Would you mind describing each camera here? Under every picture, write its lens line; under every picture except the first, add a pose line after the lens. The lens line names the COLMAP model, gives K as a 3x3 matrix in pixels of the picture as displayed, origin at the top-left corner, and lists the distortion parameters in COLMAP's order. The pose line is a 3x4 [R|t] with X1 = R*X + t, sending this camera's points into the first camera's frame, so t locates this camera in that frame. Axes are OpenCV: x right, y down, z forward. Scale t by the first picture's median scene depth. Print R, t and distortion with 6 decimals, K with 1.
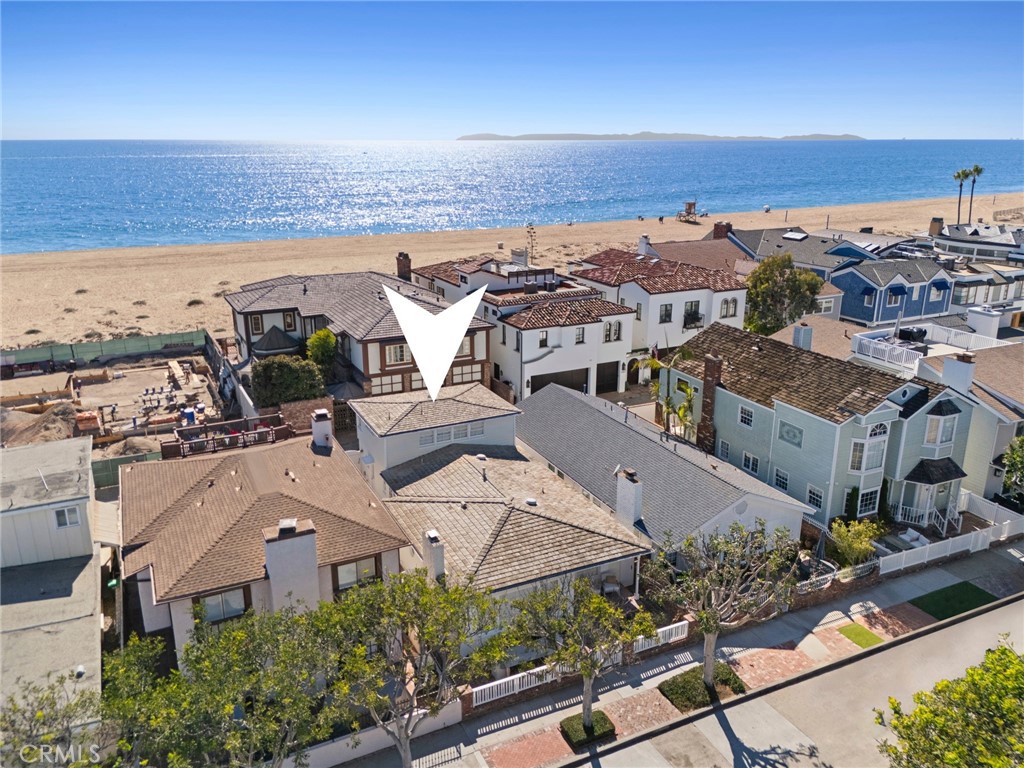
lens RADIAL K [[764.6, 0, 512.0], [0, 764.6, 384.0], [0, 0, 1]] dist [0.067655, -0.074241]
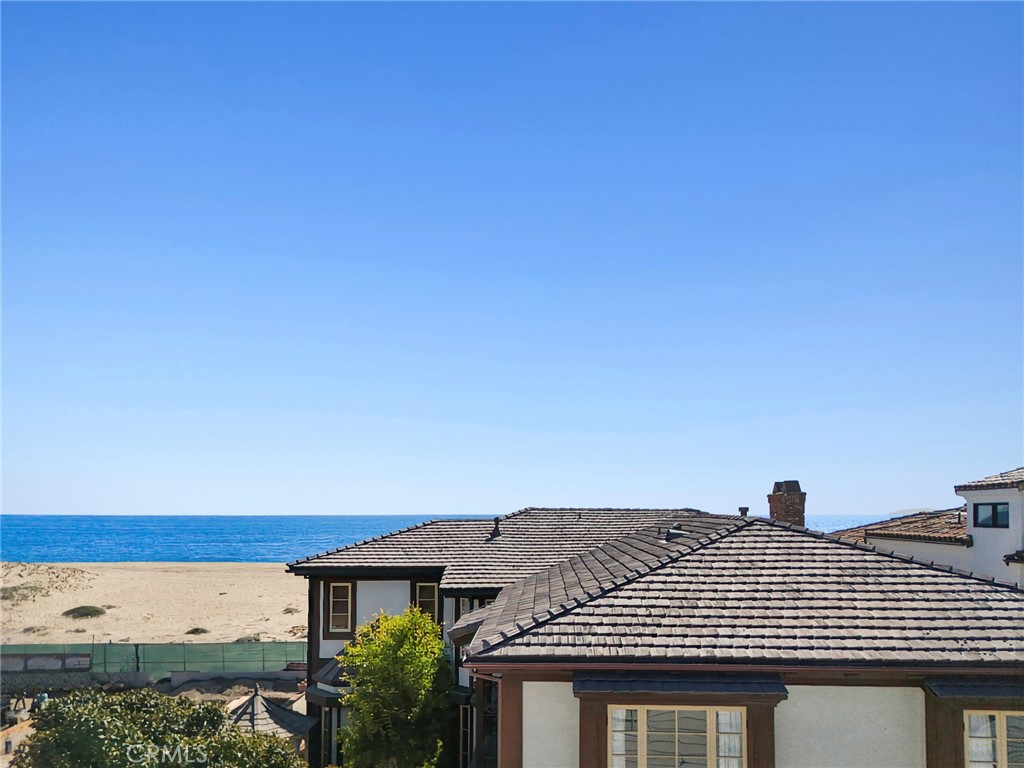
lens RADIAL K [[764.6, 0, 512.0], [0, 764.6, 384.0], [0, 0, 1]] dist [0.067655, -0.074241]
pose [[0.872977, -0.084195, -0.480440, -0.092948], [-0.139451, 0.900793, -0.411248, -0.042719], [0.467402, 0.426008, 0.774631, 0.889827]]
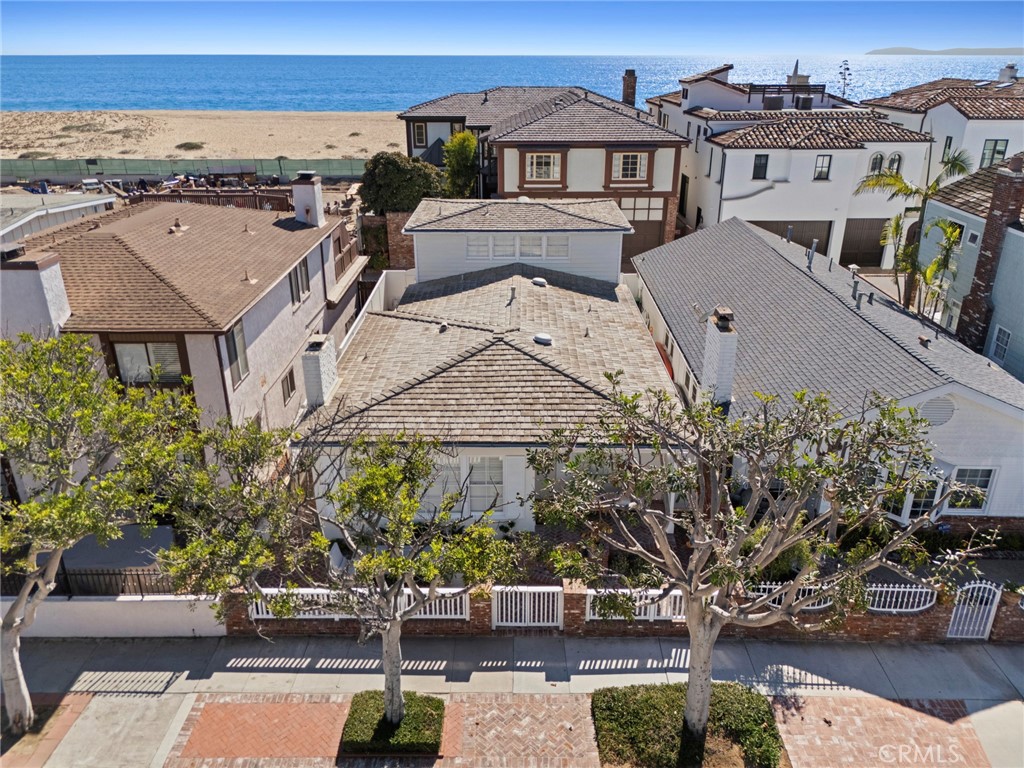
lens RADIAL K [[764.6, 0, 512.0], [0, 764.6, 384.0], [0, 0, 1]] dist [0.067655, -0.074241]
pose [[0.896286, 0.173440, -0.408154, 0.189208], [-0.131003, 0.982826, 0.129964, 0.085097], [0.423685, -0.063016, 0.903615, 0.332639]]
